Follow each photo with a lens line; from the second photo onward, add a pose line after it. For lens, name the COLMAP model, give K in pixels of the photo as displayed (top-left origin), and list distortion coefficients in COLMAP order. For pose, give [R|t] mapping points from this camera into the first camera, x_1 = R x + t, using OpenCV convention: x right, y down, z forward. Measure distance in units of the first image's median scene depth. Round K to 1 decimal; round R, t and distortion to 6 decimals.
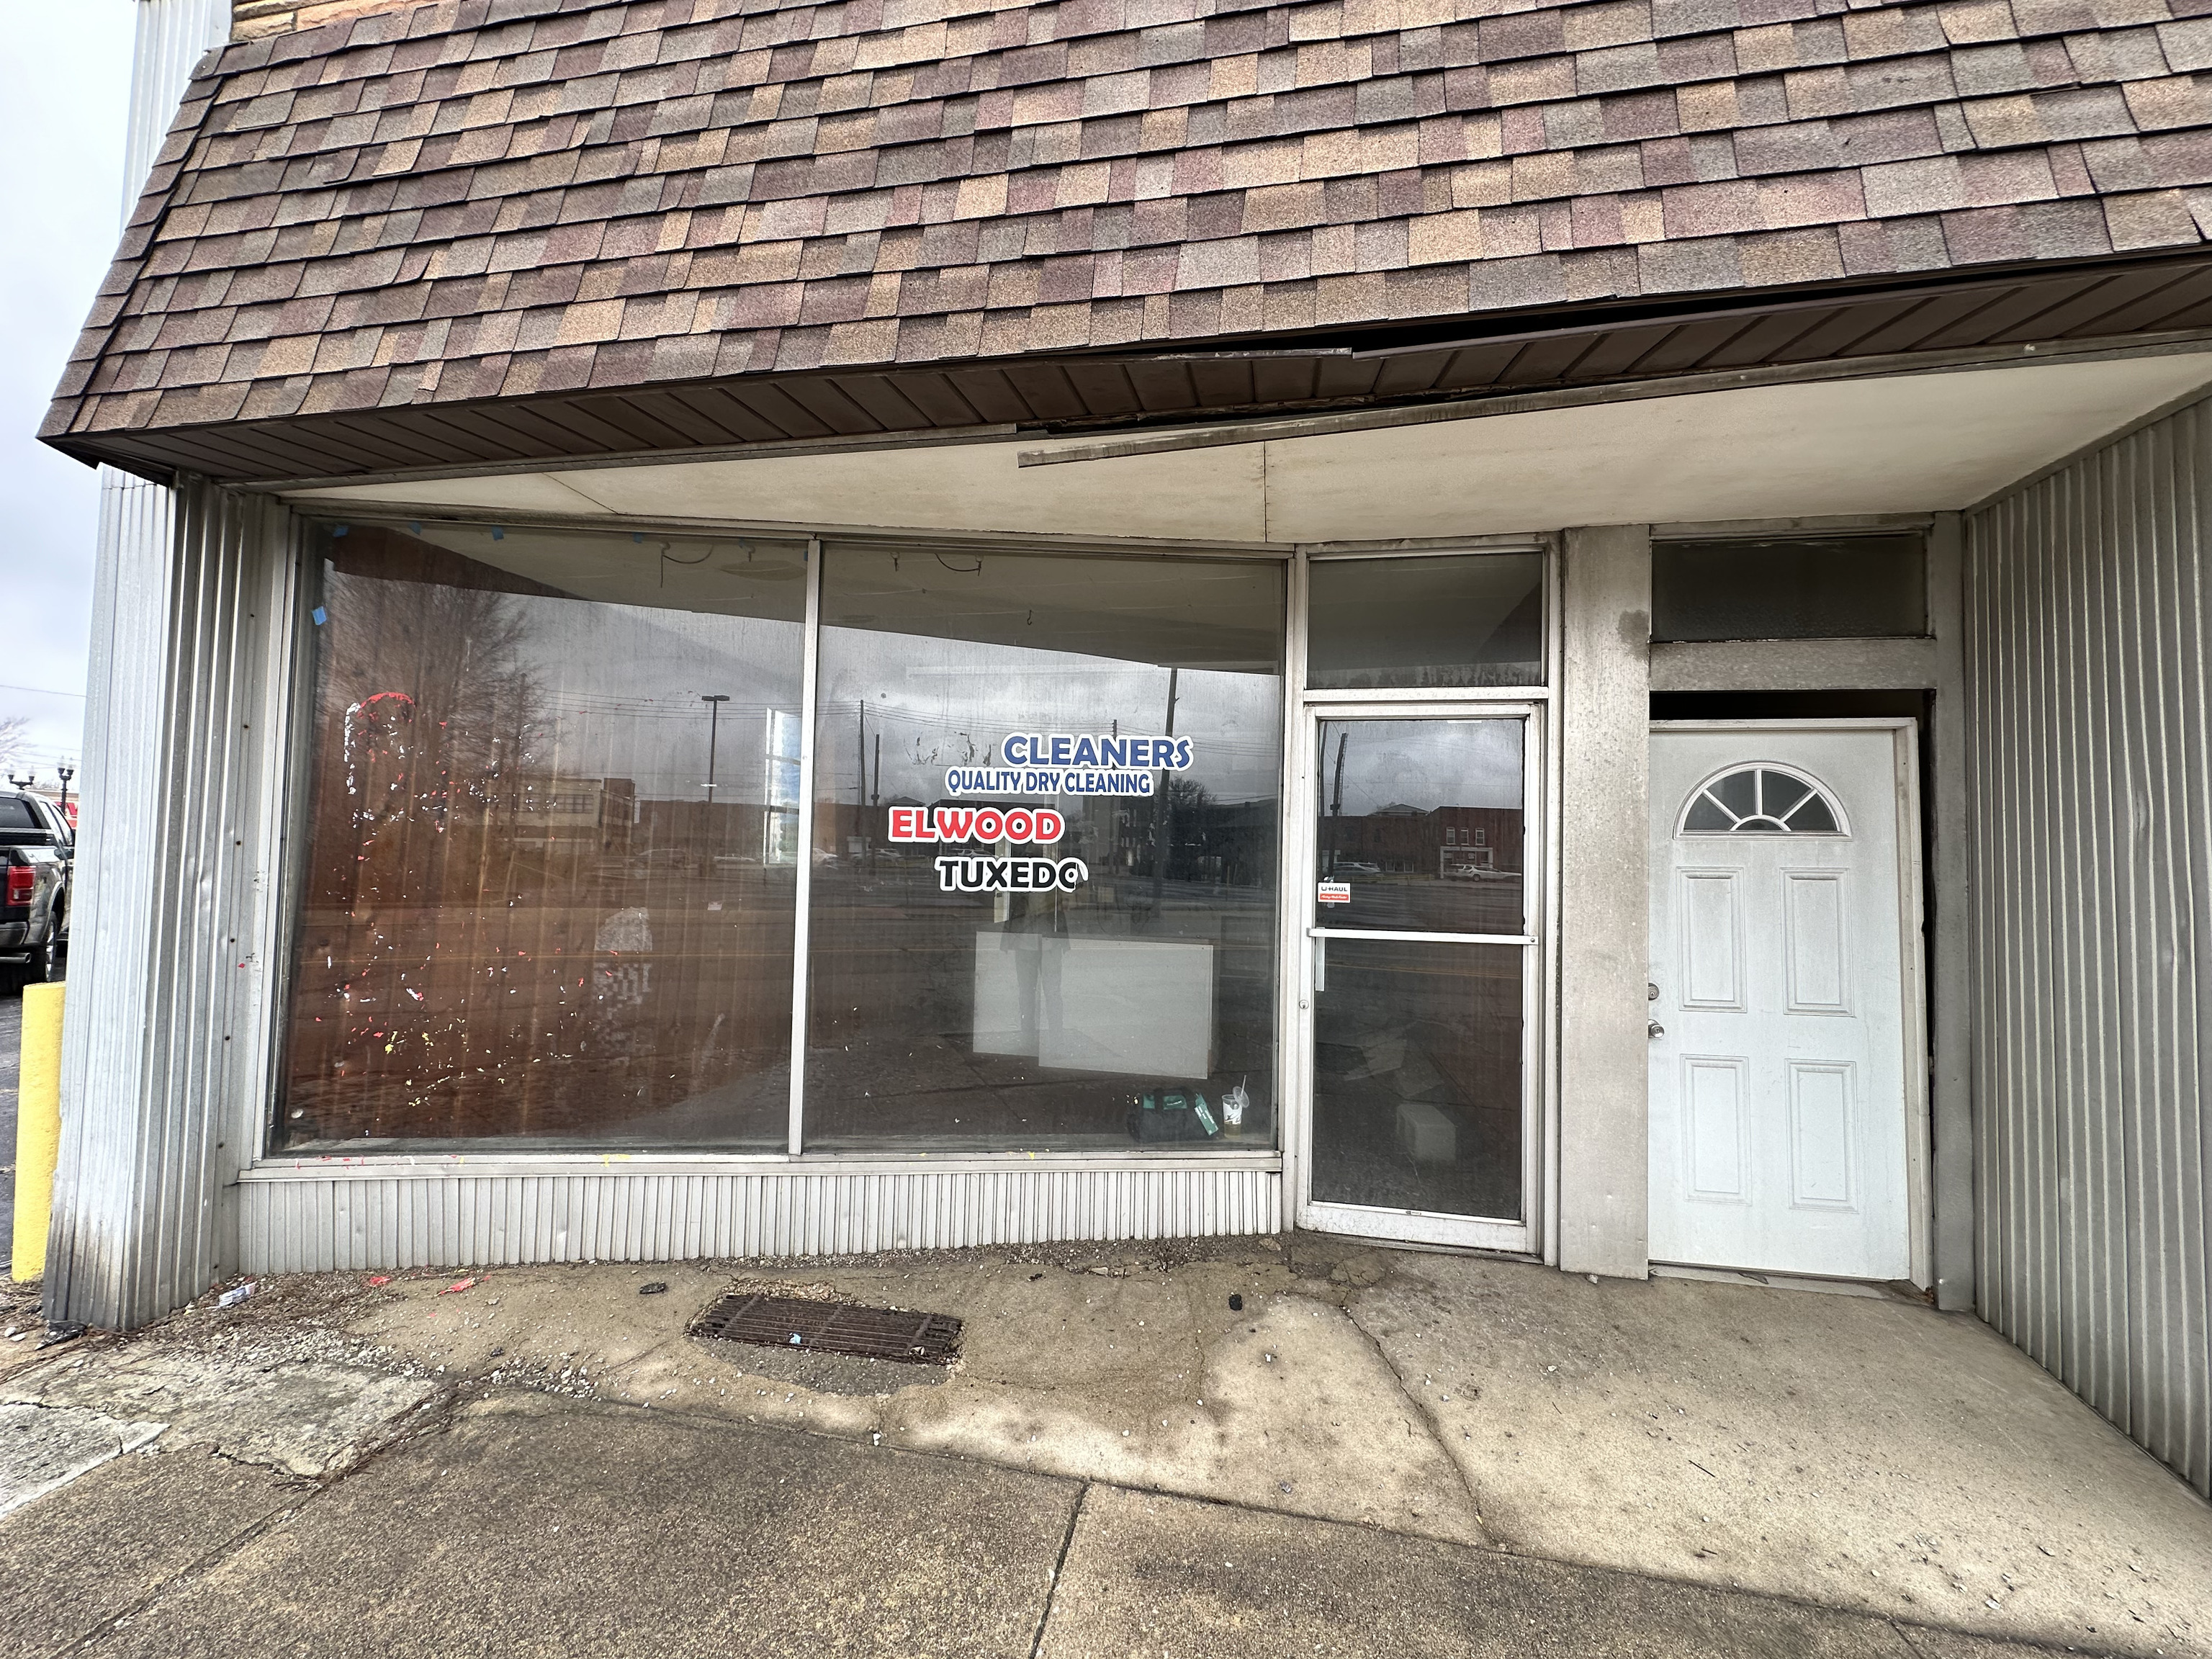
lens RADIAL K [[878.7, 0, 1104.5], [0, 878.7, 832.1], [0, 0, 1]] dist [0.000401, 0.000360]
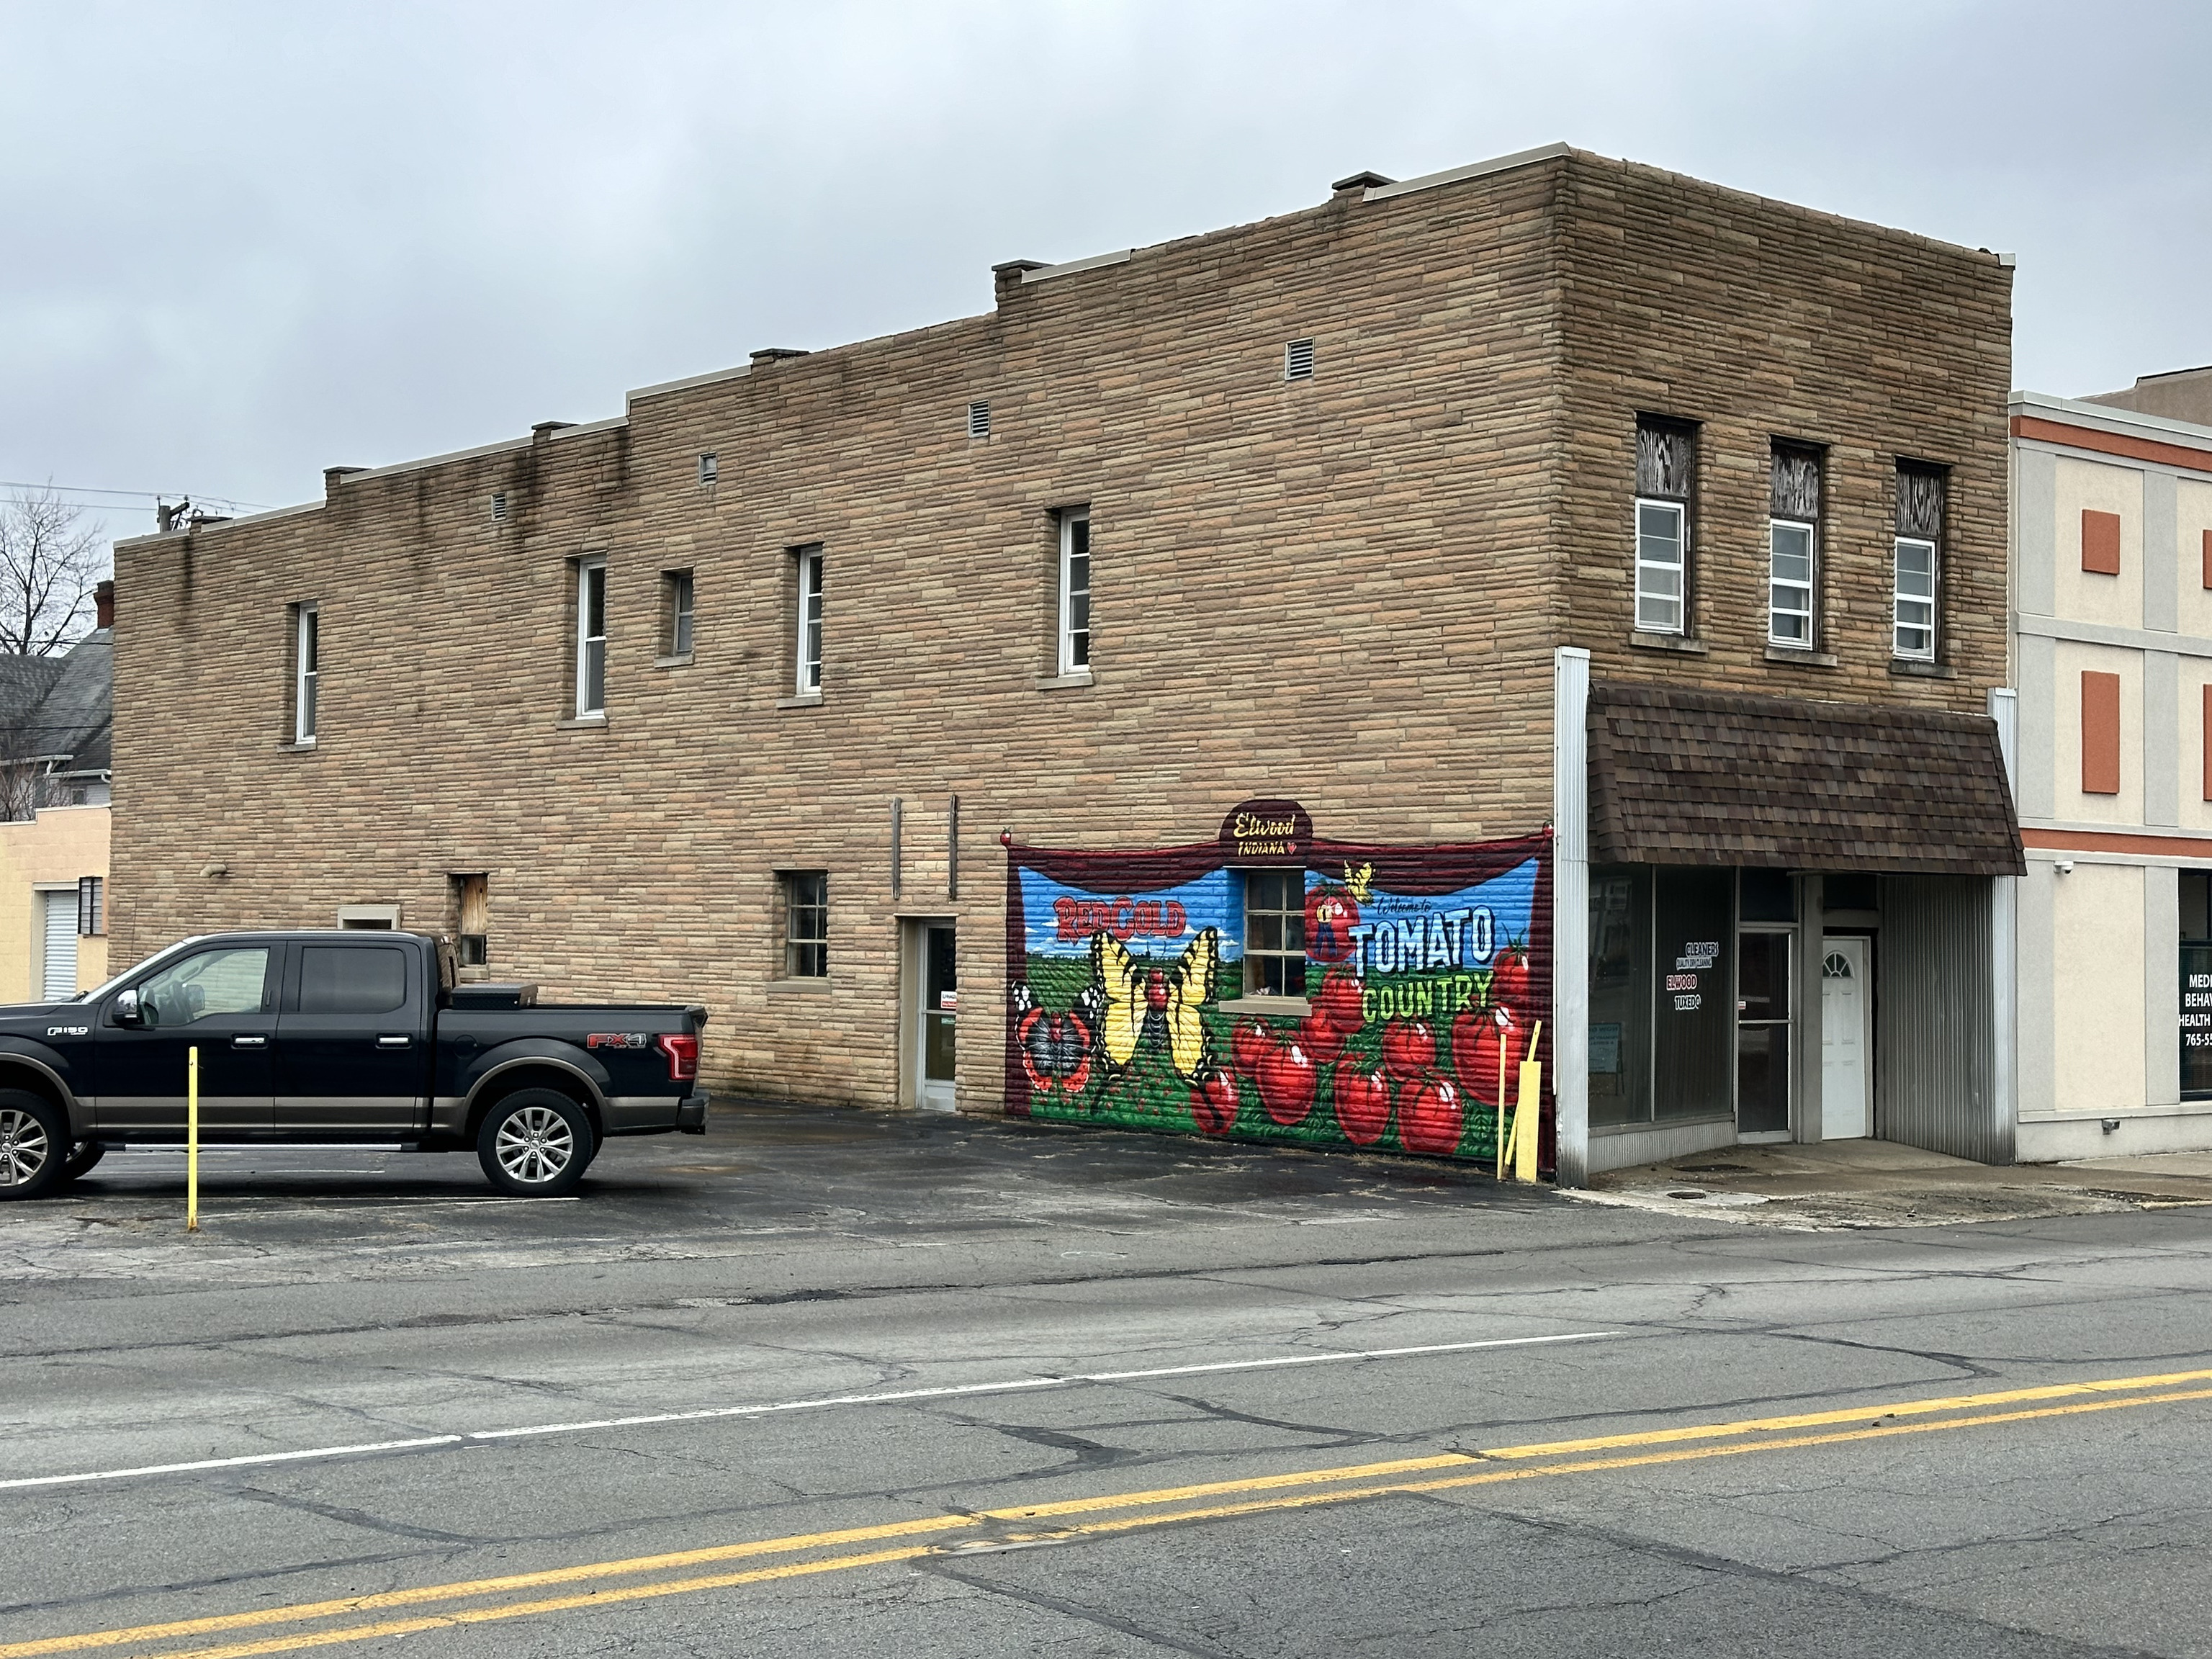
lens RADIAL K [[3081.1, 0, 1123.5], [0, 3081.1, 814.3], [0, 0, 1]] dist [0.141145, 0.000000]
pose [[0.619312, 0.012941, 0.785038, -8.140802], [-0.026037, 0.999653, 0.004062, -0.485159], [-0.784713, -0.022955, 0.619434, -3.187084]]
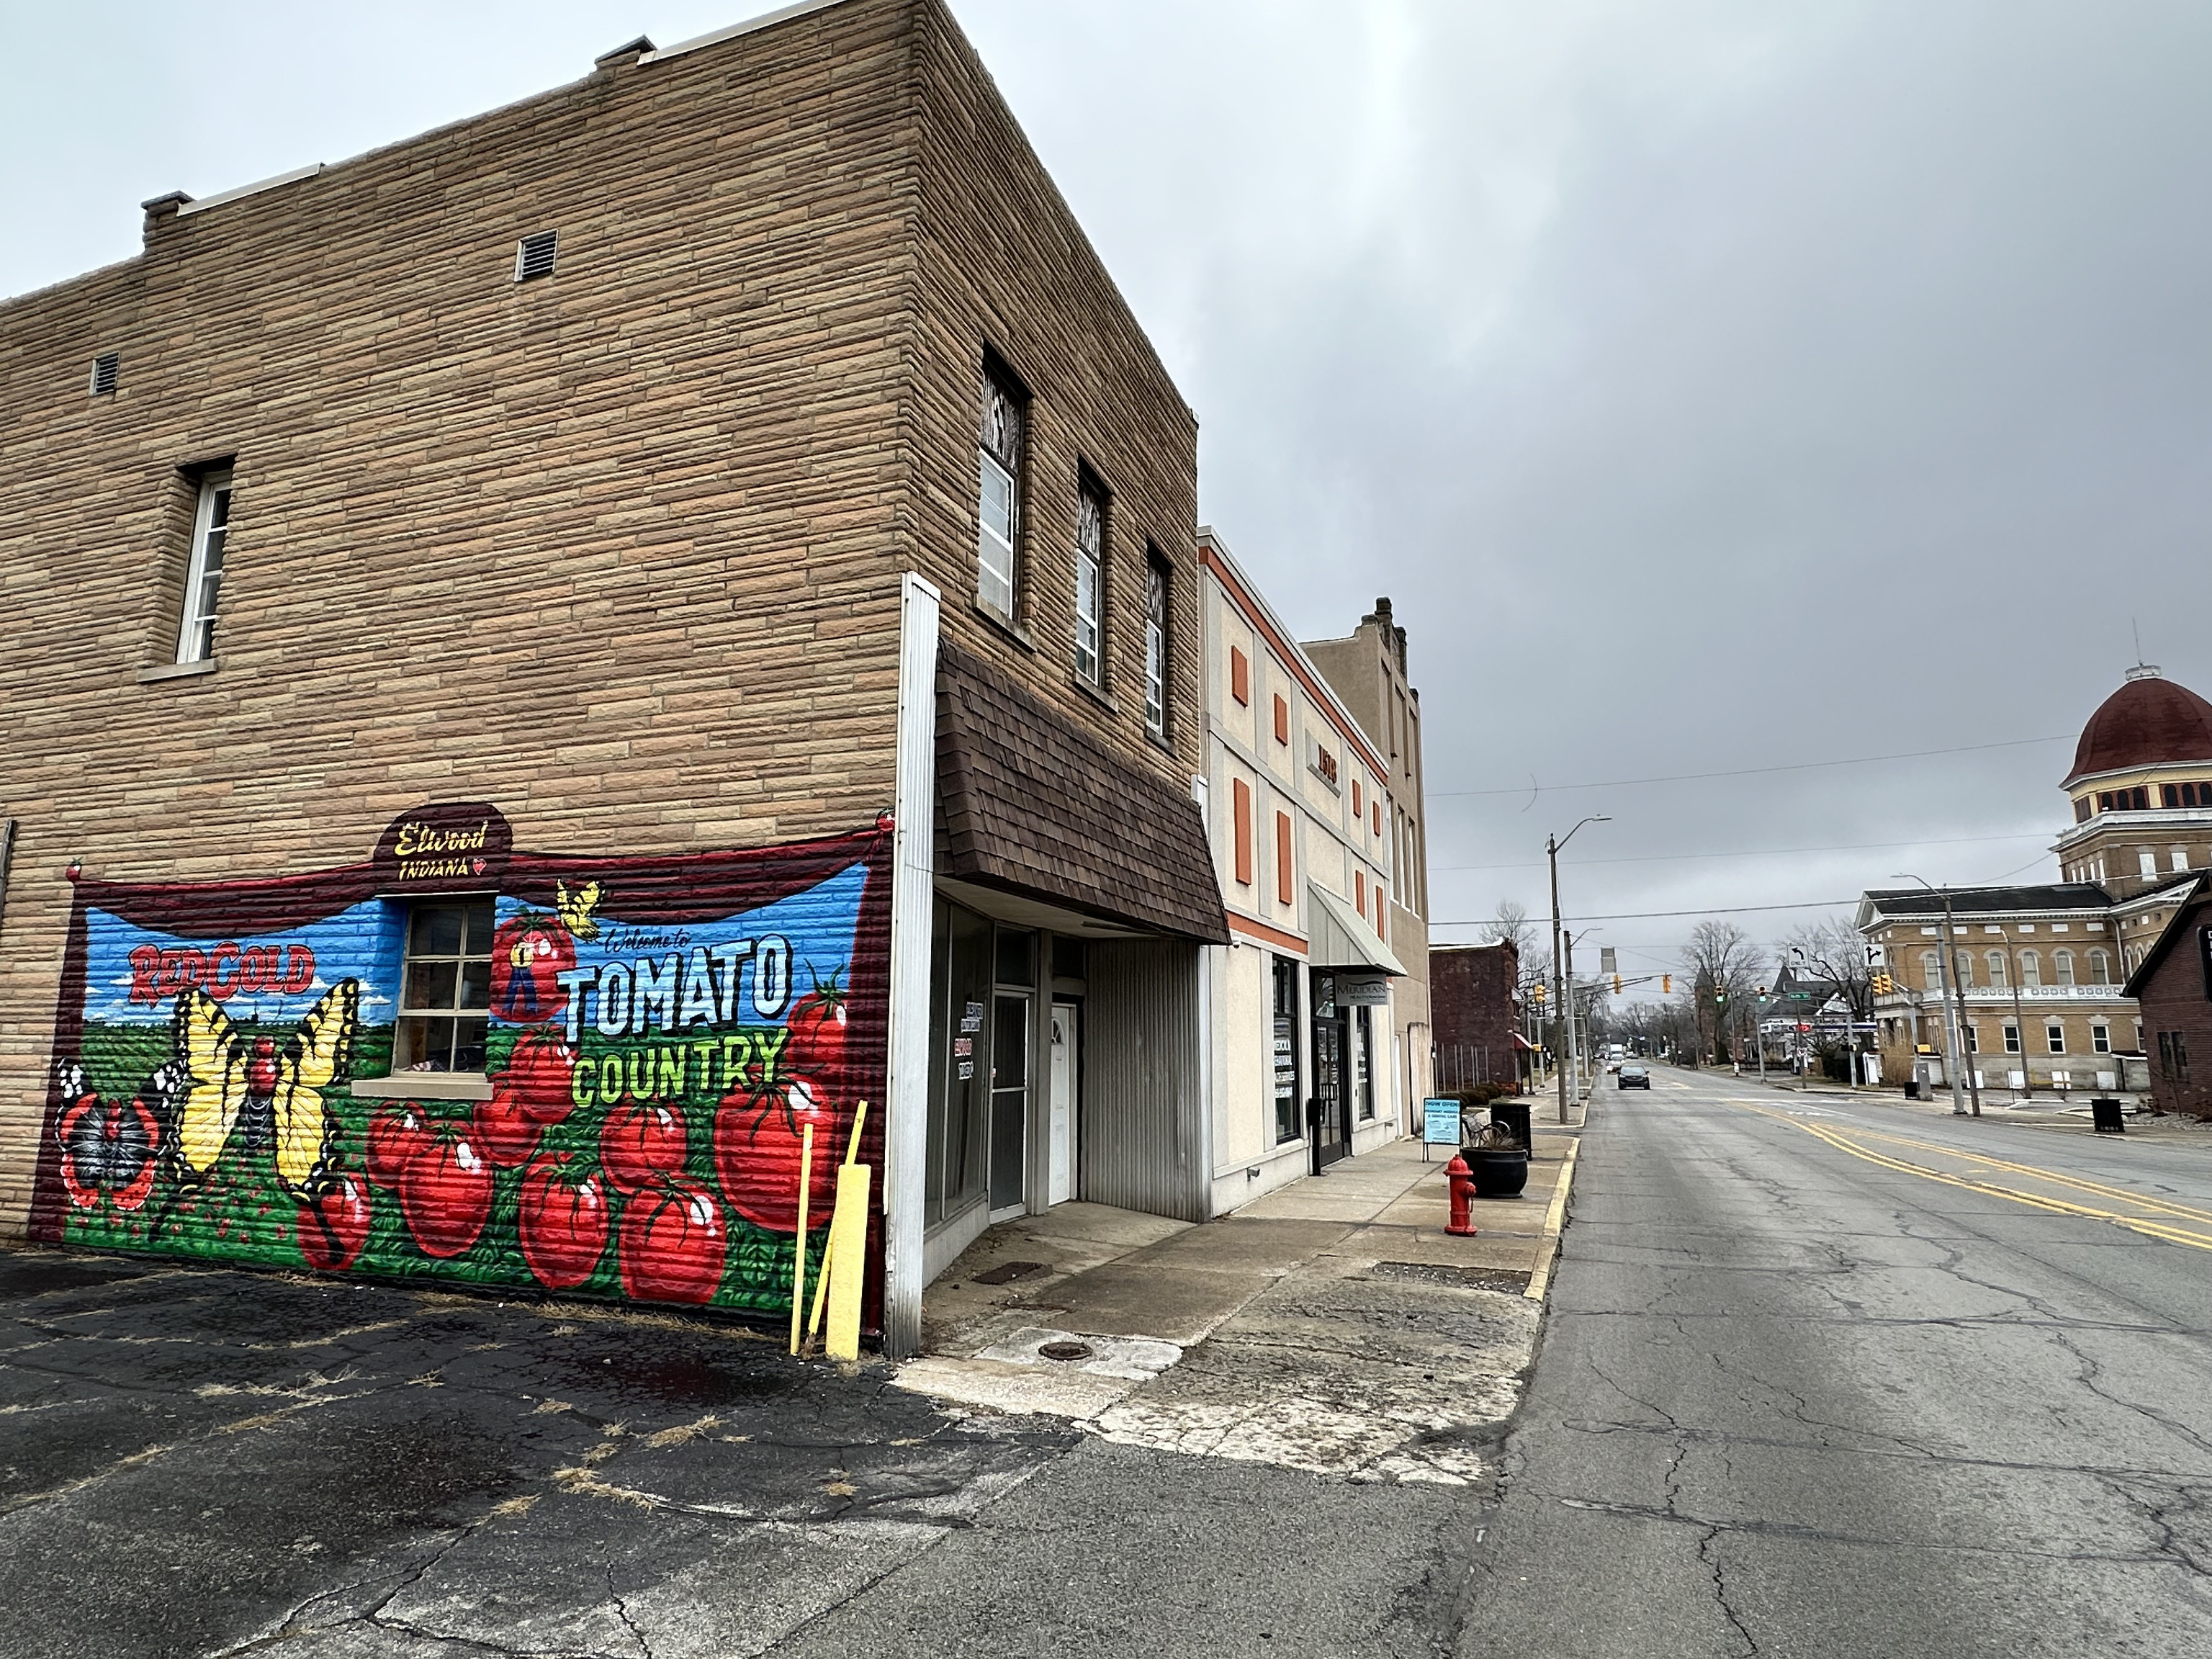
lens RADIAL K [[1277.9, 0, 1094.3], [0, 1277.9, 824.9], [0, 0, 1]] dist [-0.004517, 0.003096]
pose [[0.170446, 0.146195, 0.974462, -3.283530], [-0.036793, 0.989187, -0.141968, -0.116333], [-0.984680, -0.011656, 0.173982, 0.186831]]
